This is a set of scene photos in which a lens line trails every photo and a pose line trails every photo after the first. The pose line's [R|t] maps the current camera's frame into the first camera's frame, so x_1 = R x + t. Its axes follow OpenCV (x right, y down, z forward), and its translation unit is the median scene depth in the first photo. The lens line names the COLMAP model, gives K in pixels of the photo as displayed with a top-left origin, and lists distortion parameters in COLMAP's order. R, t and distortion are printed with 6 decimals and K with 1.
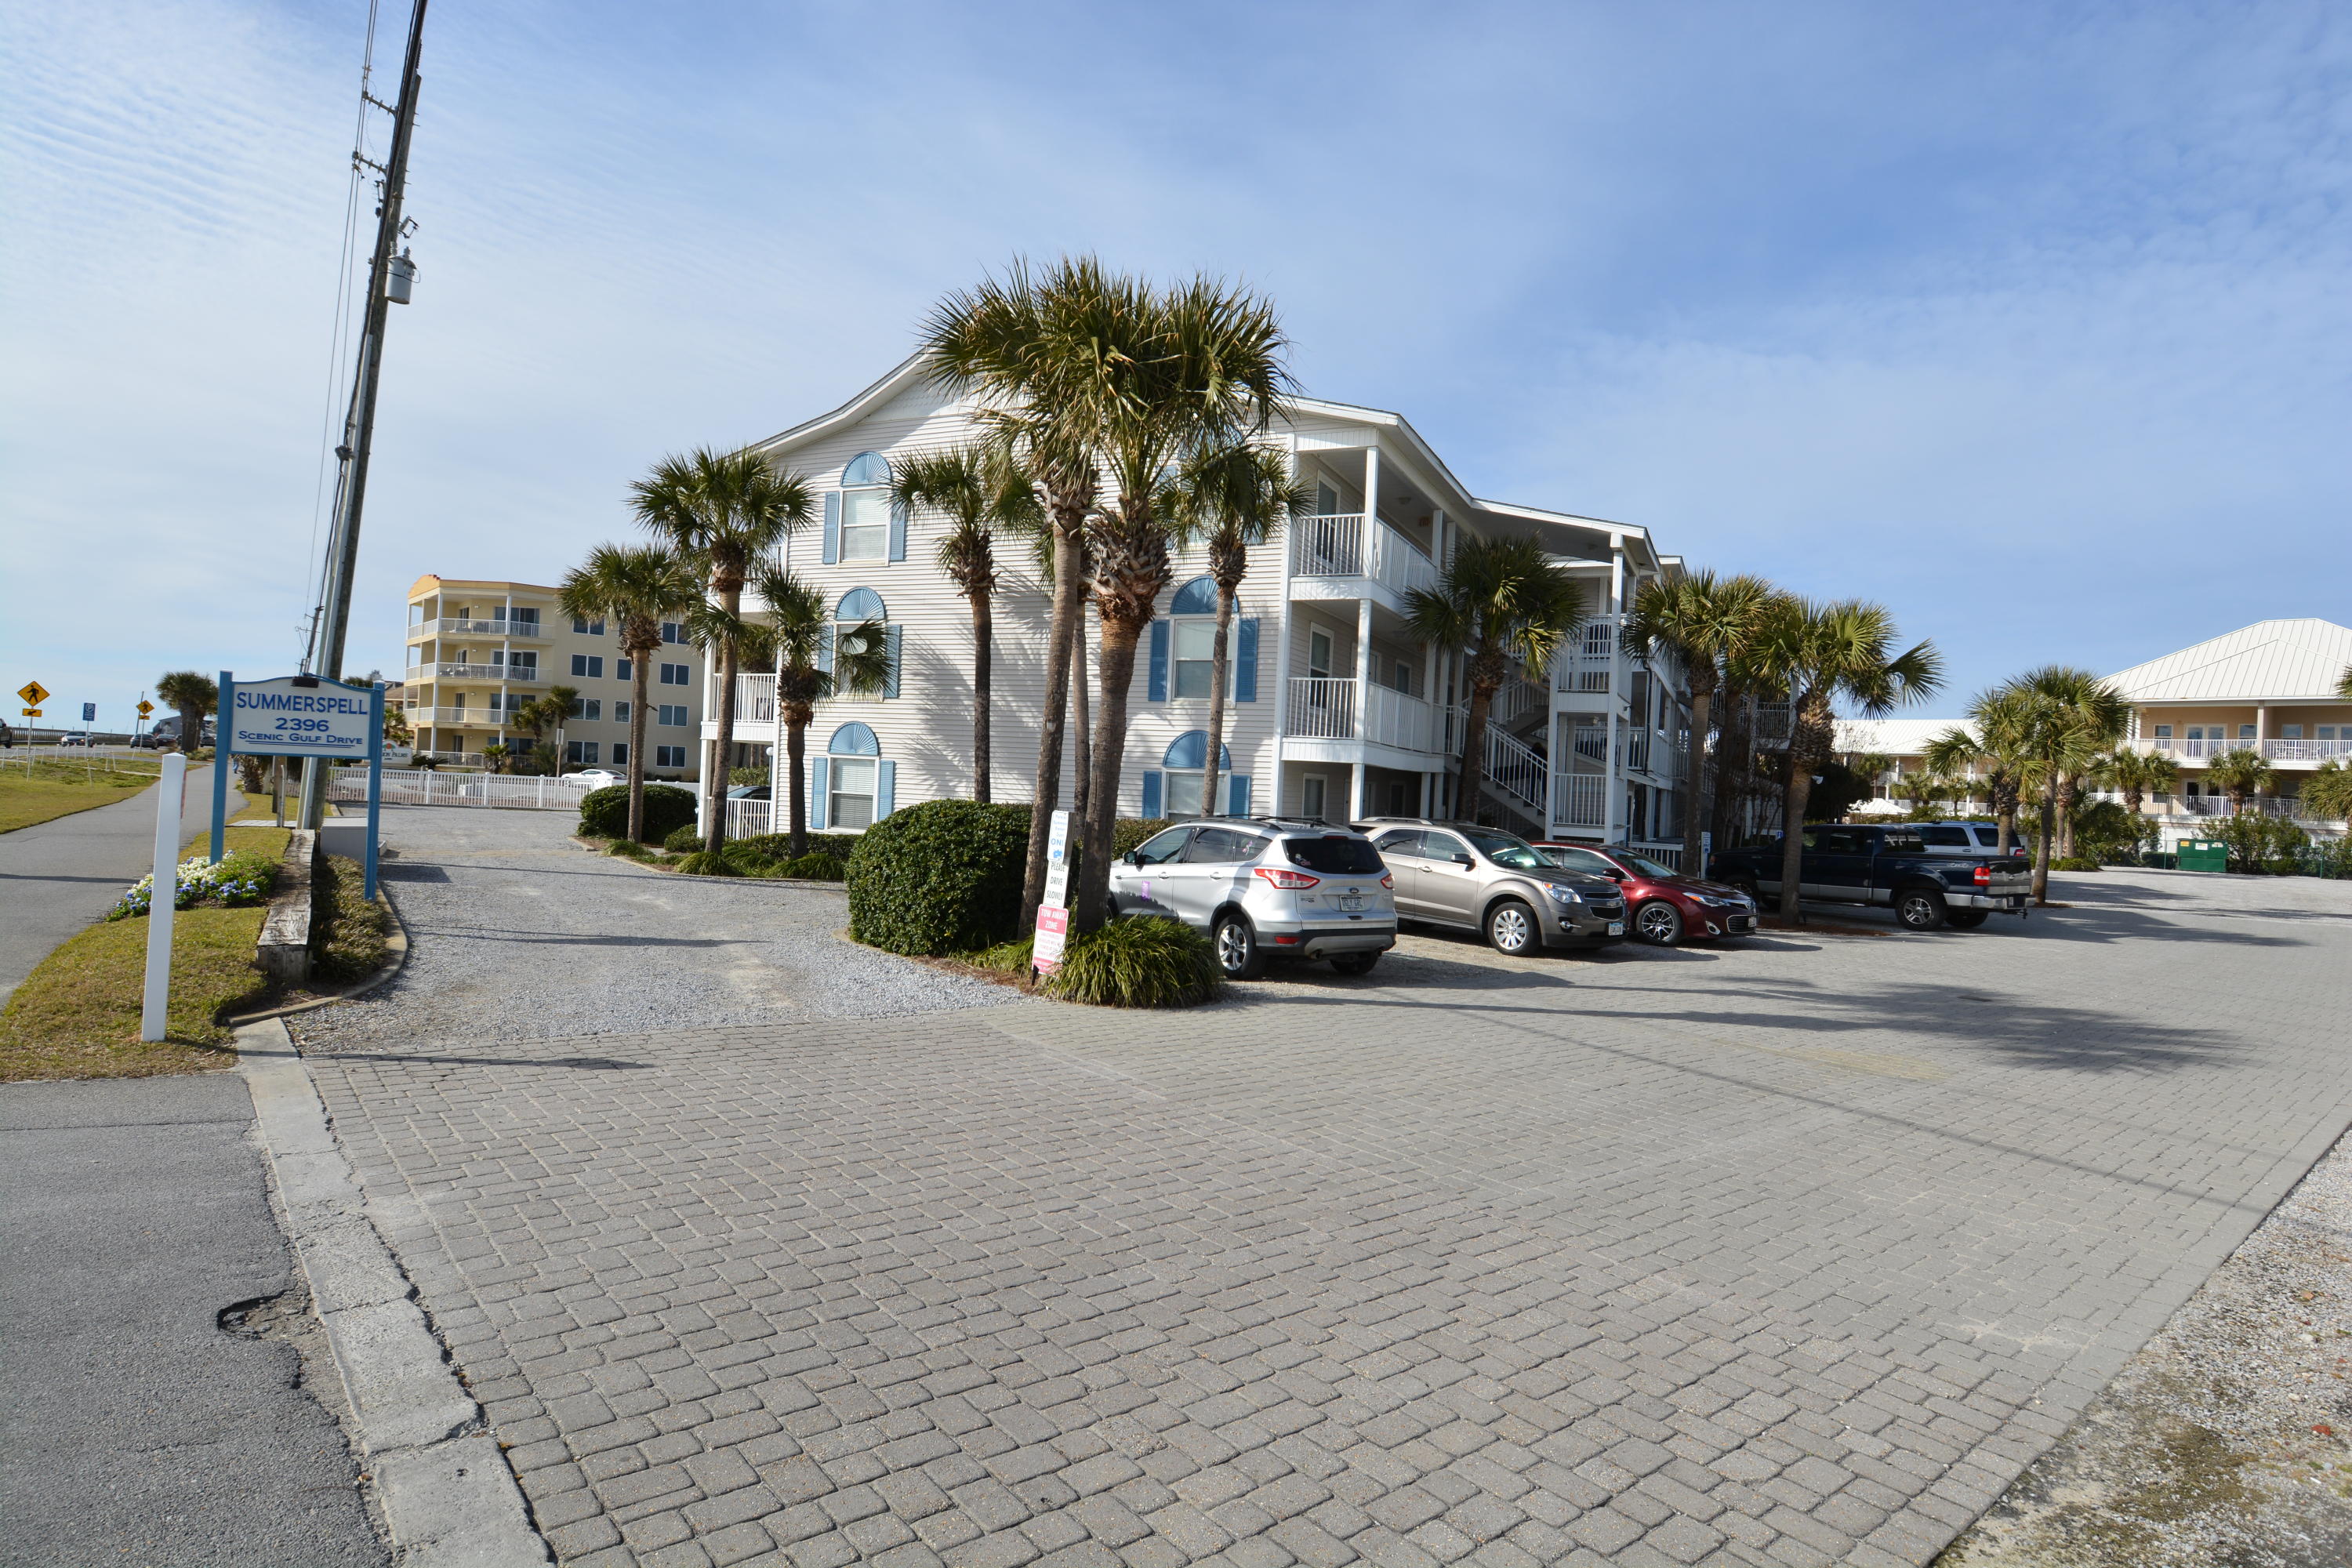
lens RADIAL K [[1236.2, 0, 1172.4], [0, 1236.2, 782.0], [0, 0, 1]] dist [-0.001808, -0.000586]
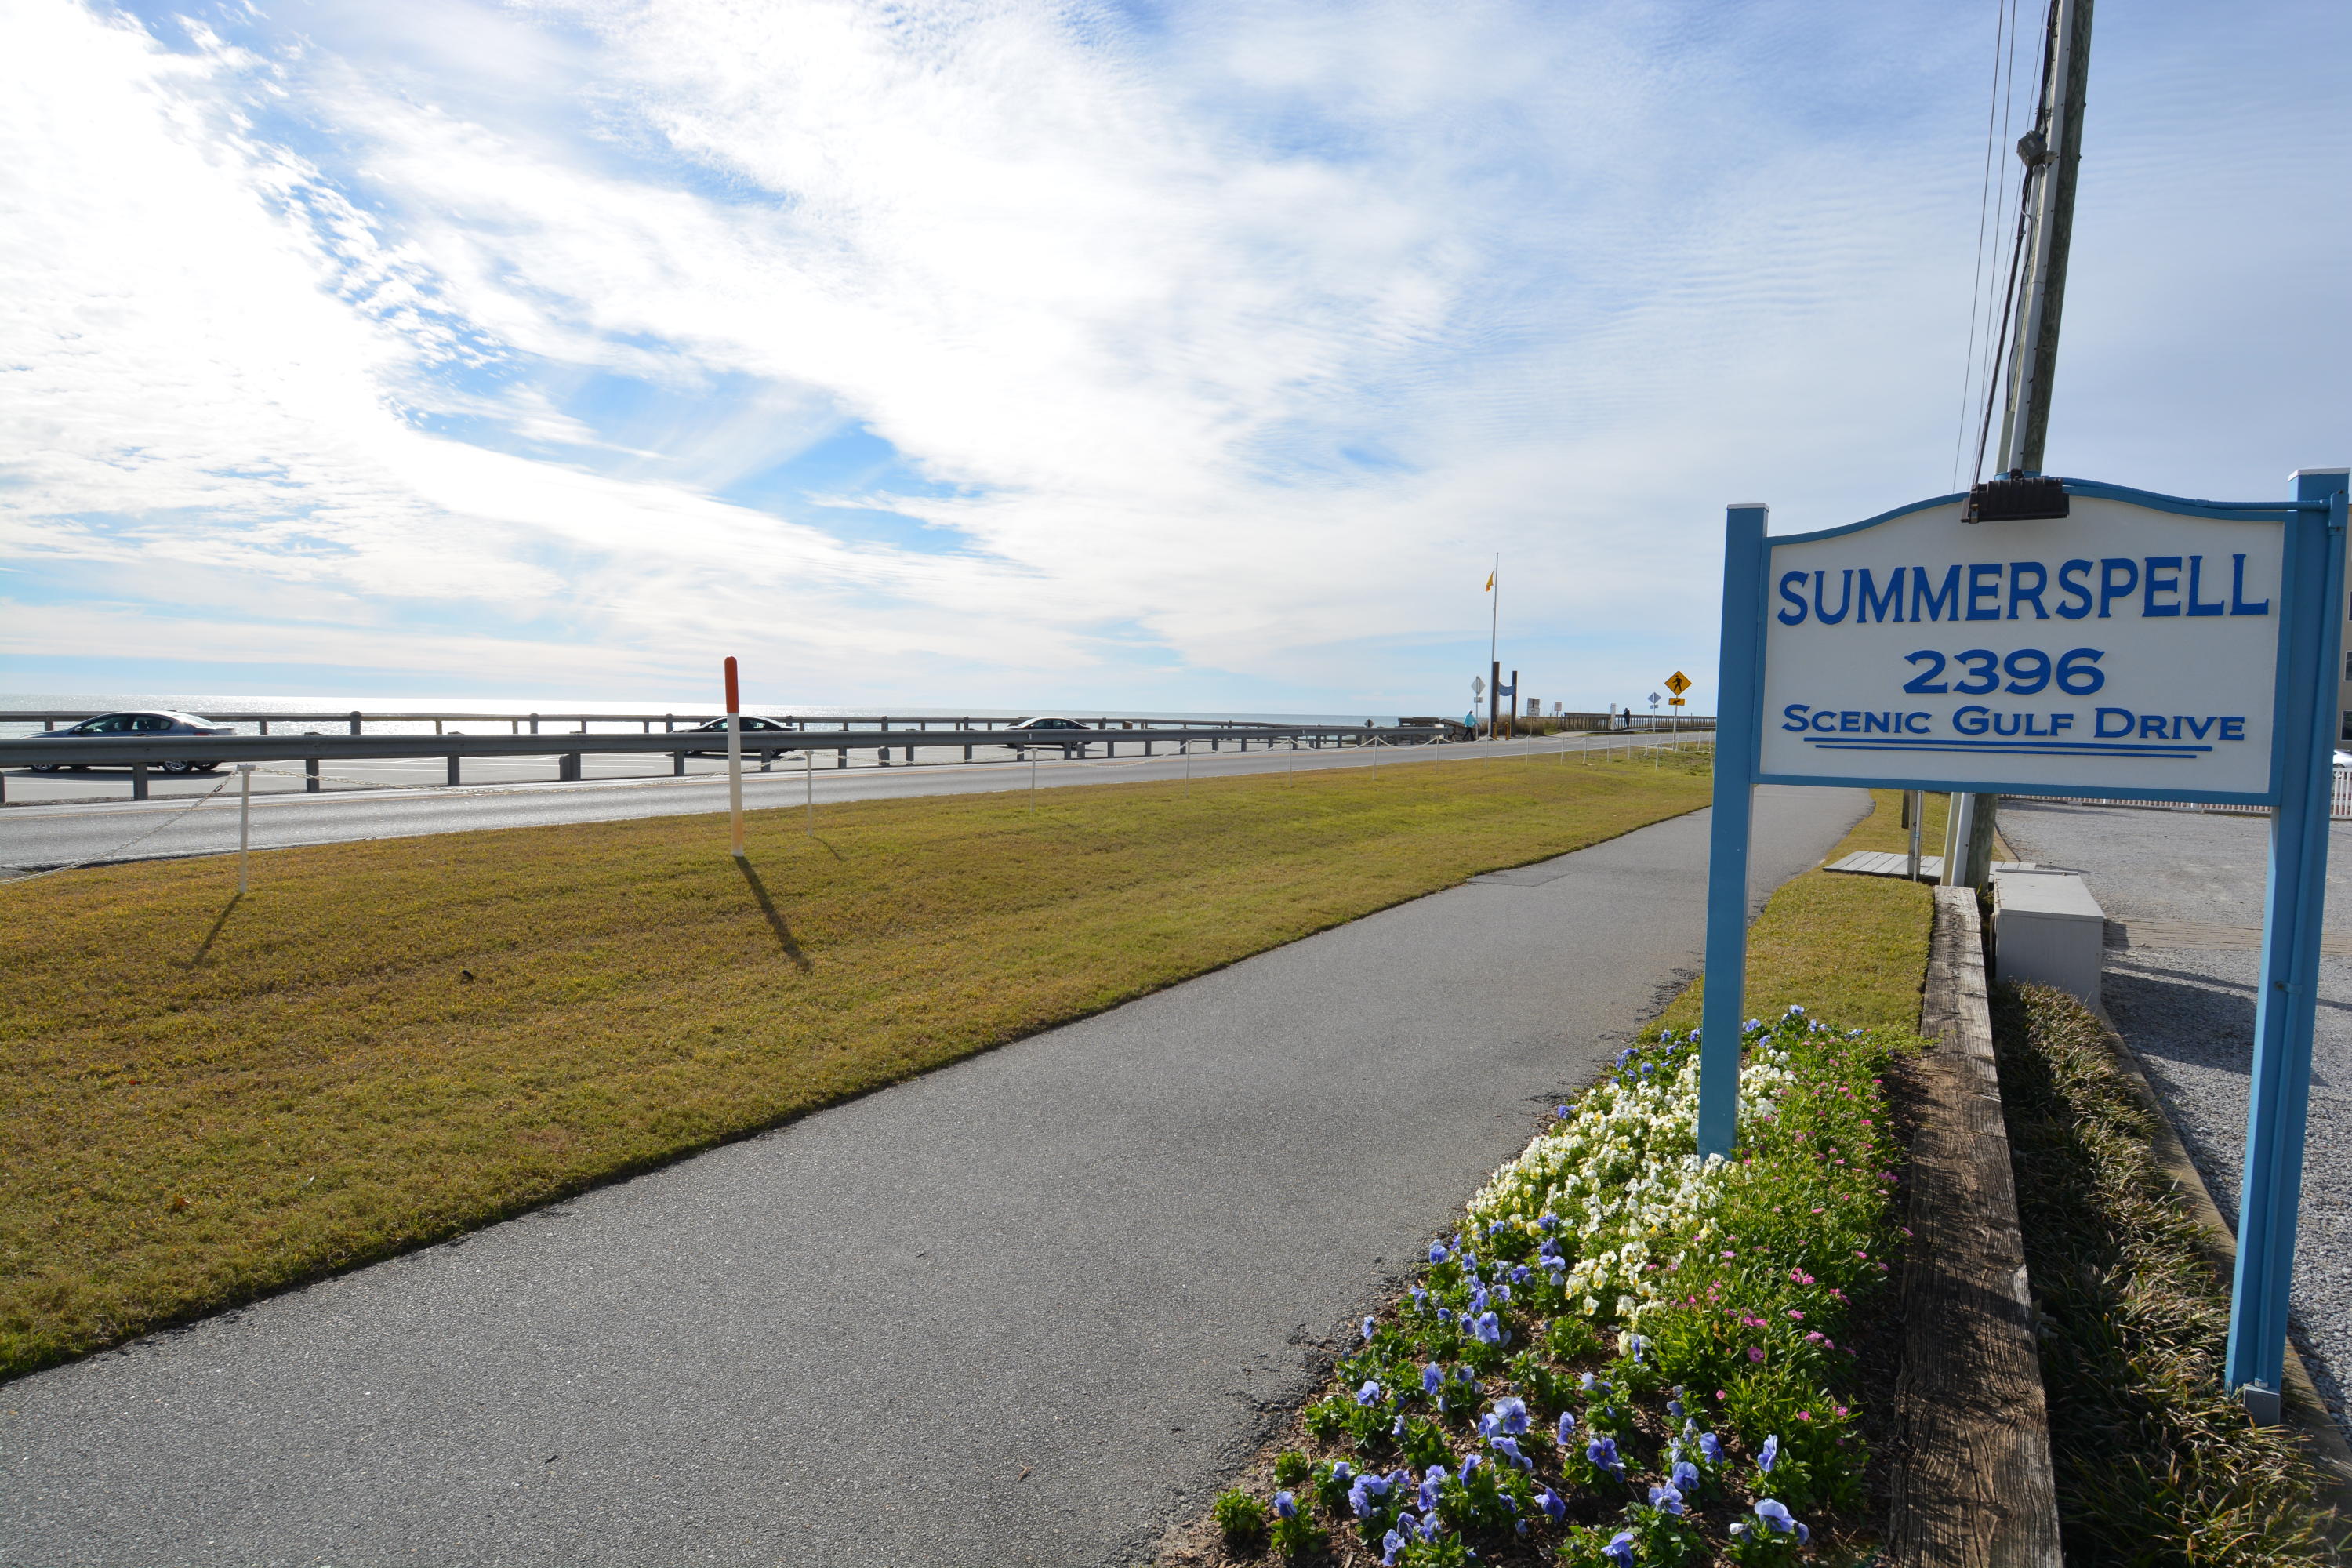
lens RADIAL K [[1236.2, 0, 1172.7], [0, 1236.2, 774.3], [0, 0, 1]] dist [-0.001808, -0.000586]
pose [[0.395222, 0.007076, -0.918559, -0.528429], [0.004367, 0.999945, 0.009582, -0.027772], [0.918575, -0.007799, 0.395169, 0.728327]]
